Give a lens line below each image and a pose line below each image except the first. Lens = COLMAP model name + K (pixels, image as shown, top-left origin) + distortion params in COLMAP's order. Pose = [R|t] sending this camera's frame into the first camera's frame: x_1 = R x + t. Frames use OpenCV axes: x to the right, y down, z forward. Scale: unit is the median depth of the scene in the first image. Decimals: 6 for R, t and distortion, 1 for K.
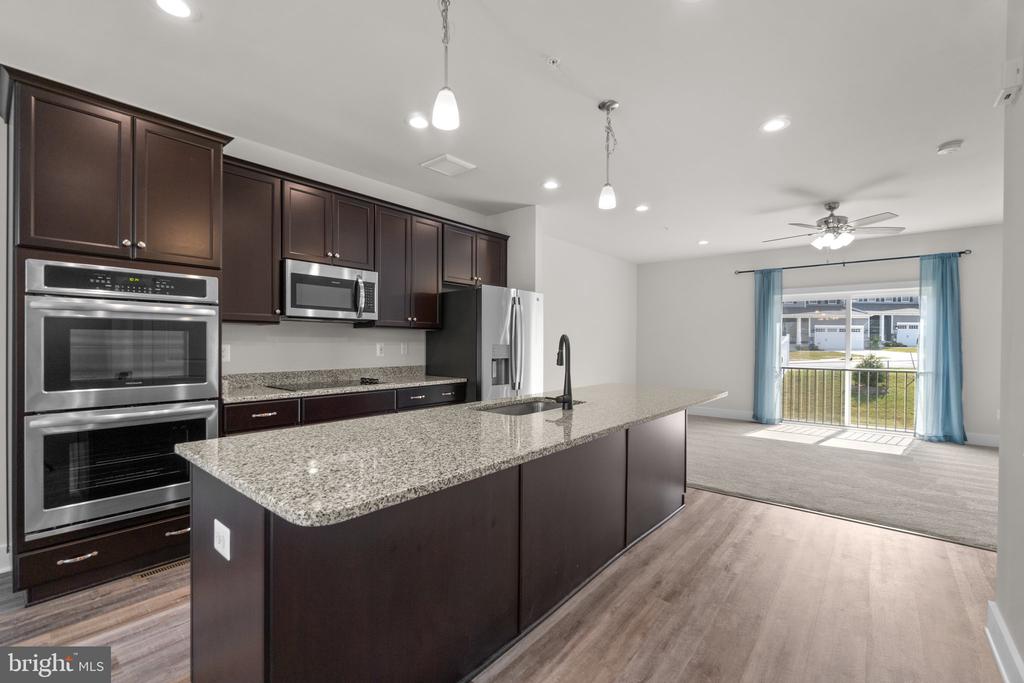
lens RADIAL K [[447.1, 0, 514.0], [0, 447.1, 343.9], [0, 0, 1]] dist [0.000464, 0.000193]
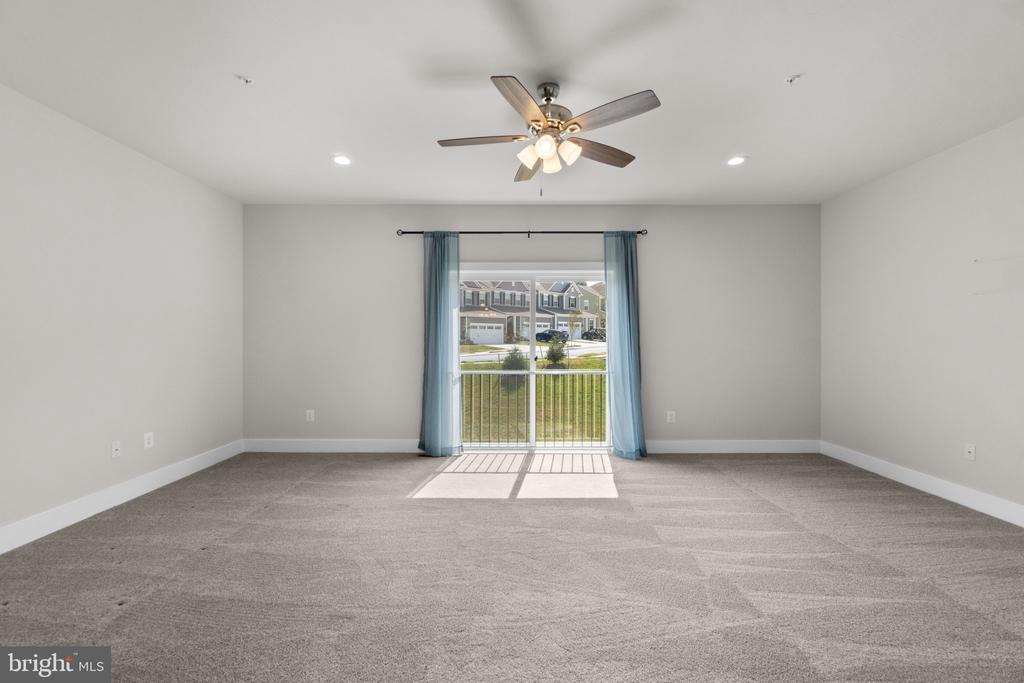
lens RADIAL K [[437.2, 0, 505.5], [0, 437.2, 341.4], [0, 0, 1]] dist [-0.001137, -0.000068]
pose [[0.779106, -0.008984, 0.626828, 0.328520], [0.006759, 0.999960, 0.005931, -0.001939], [-0.626856, -0.000384, 0.779135, 0.612035]]
